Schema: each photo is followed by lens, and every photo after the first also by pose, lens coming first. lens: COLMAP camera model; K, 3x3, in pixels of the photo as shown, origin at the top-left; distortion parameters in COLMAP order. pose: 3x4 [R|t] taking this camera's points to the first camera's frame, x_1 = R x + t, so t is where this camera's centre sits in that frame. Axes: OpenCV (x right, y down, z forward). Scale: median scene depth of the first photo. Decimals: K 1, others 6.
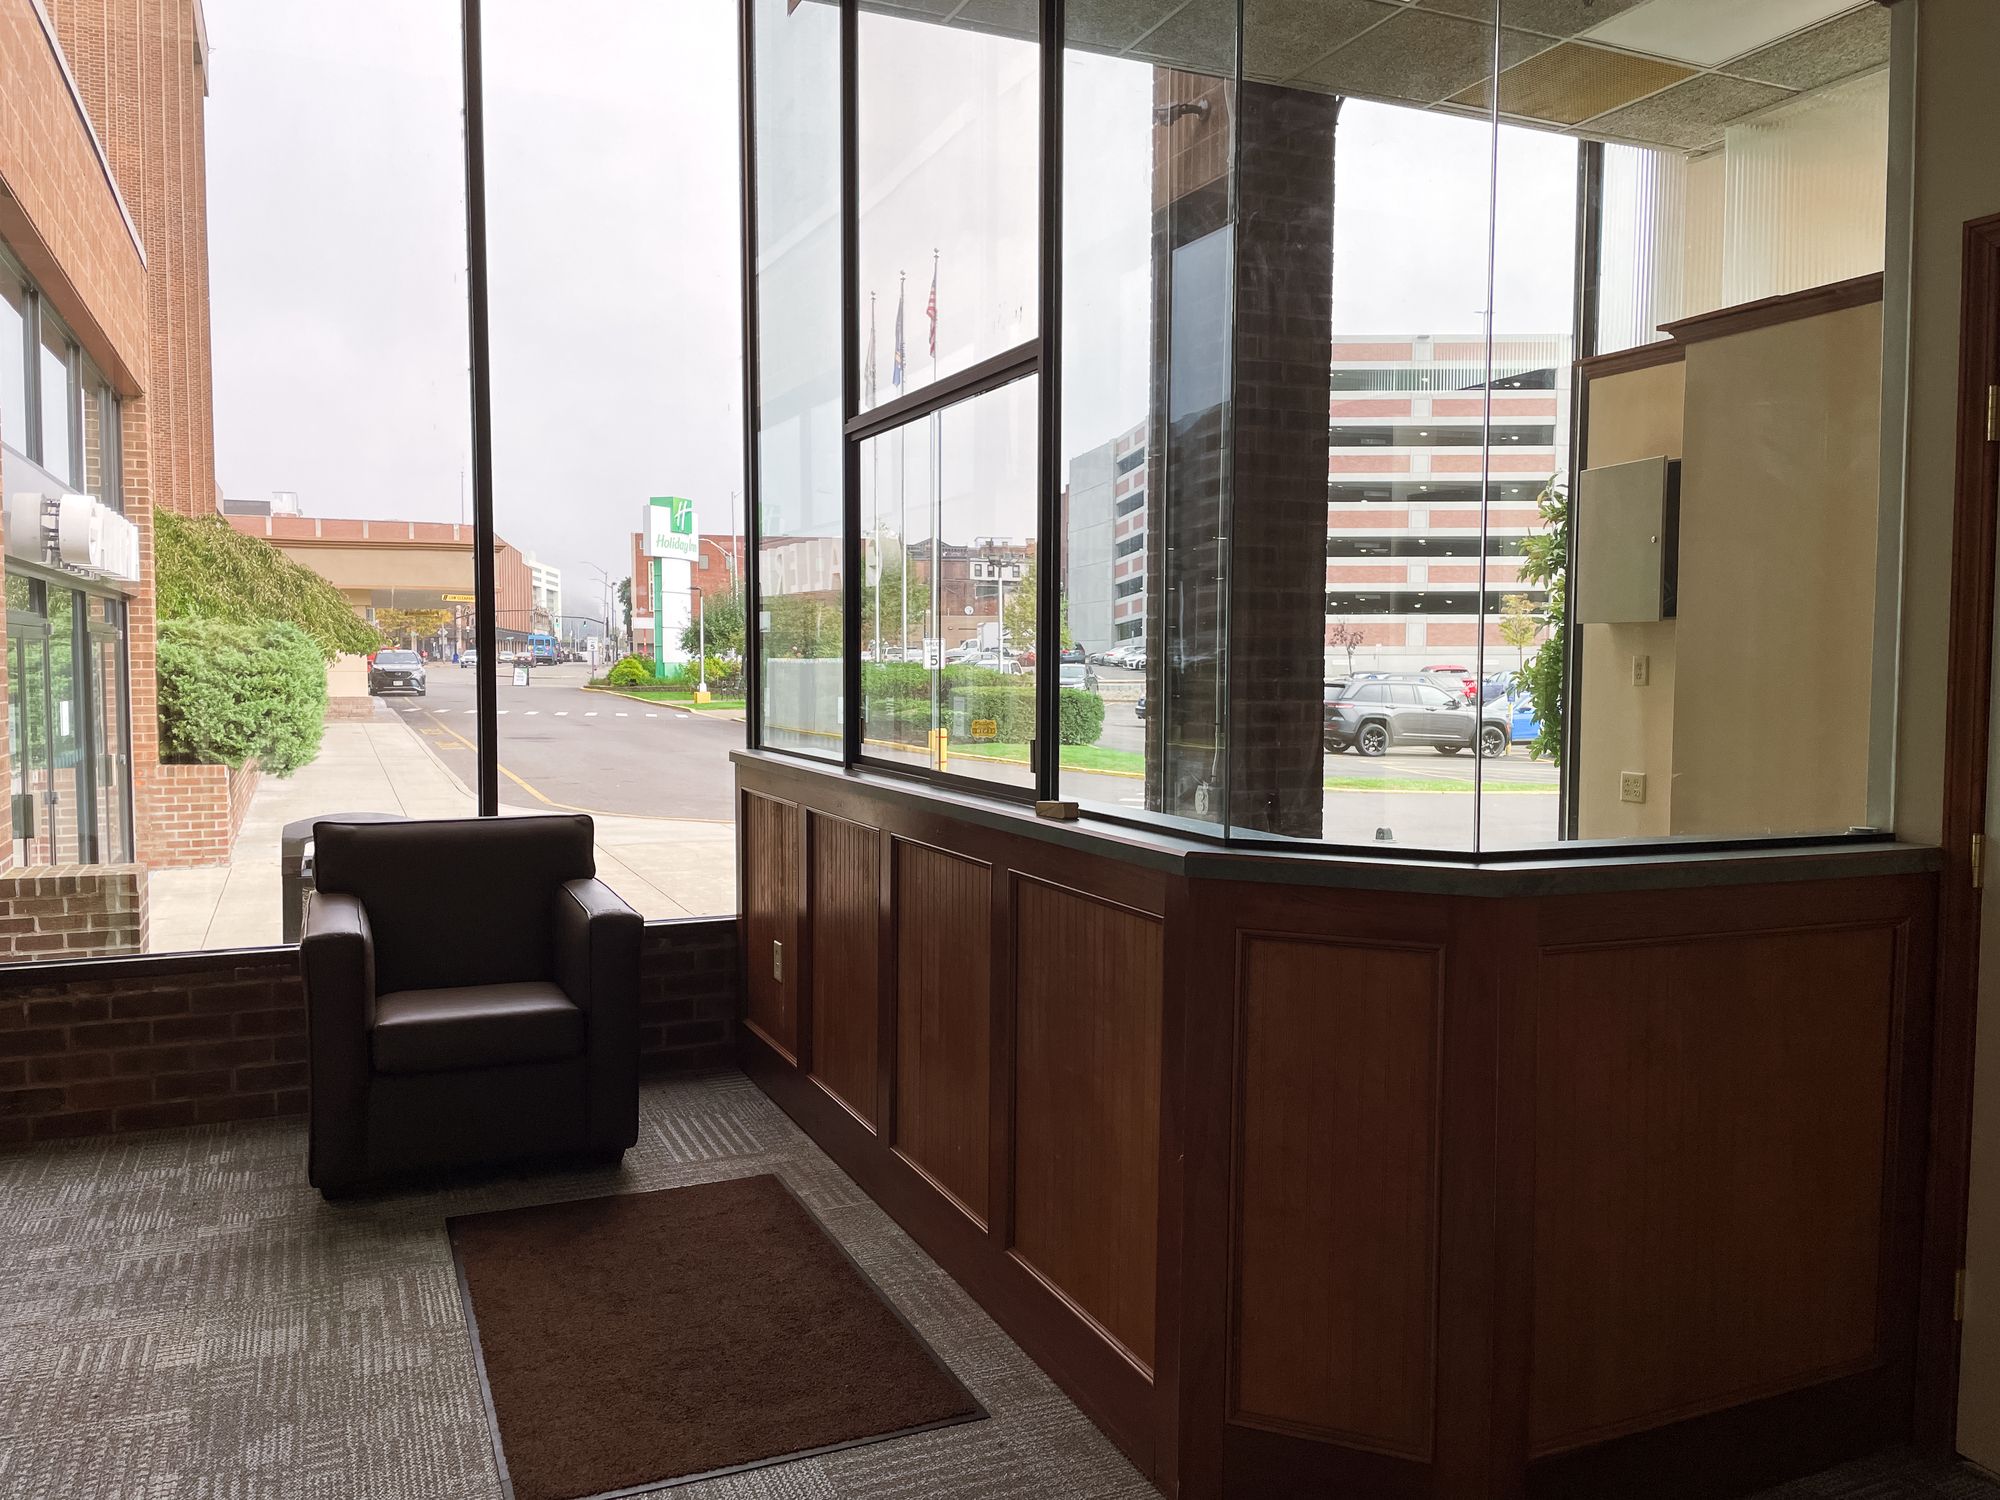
lens RADIAL K [[1515.3, 0, 1000.0], [0, 1515.3, 750.0], [0, 0, 1]] dist [0.048036, -0.063794]
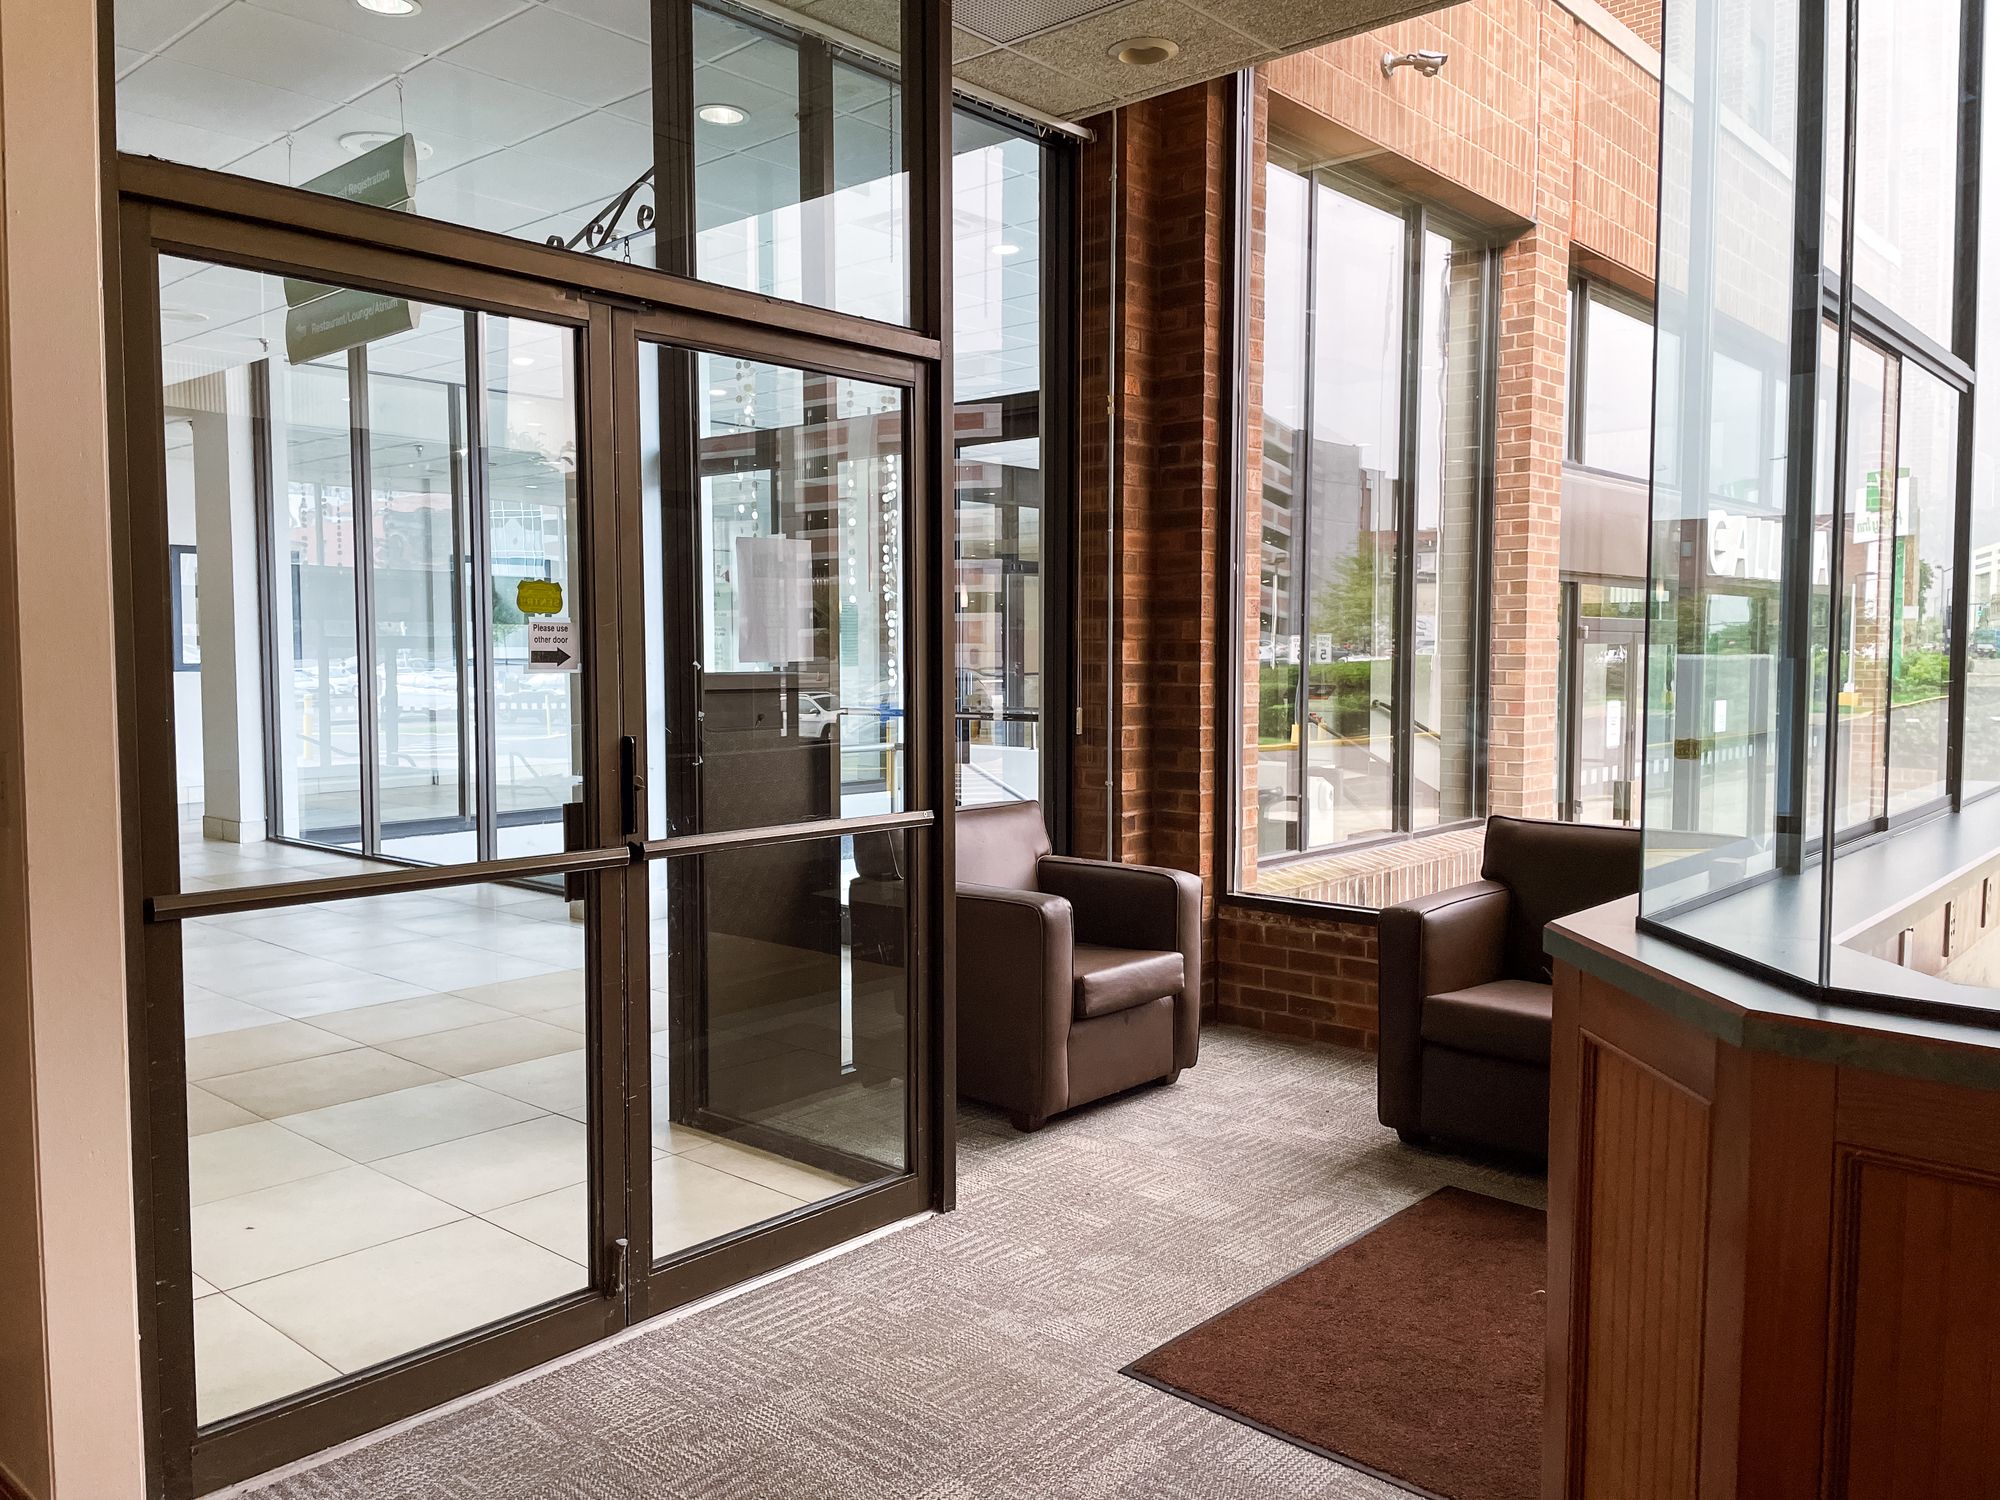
lens RADIAL K [[1515.3, 0, 1000.0], [0, 1515.3, 750.0], [0, 0, 1]] dist [0.048036, -0.063794]
pose [[0.408877, 0.057190, -0.910796, 0.516137], [-0.054970, 0.997766, 0.037974, -0.028705], [0.910933, 0.034540, 0.411107, 0.271169]]
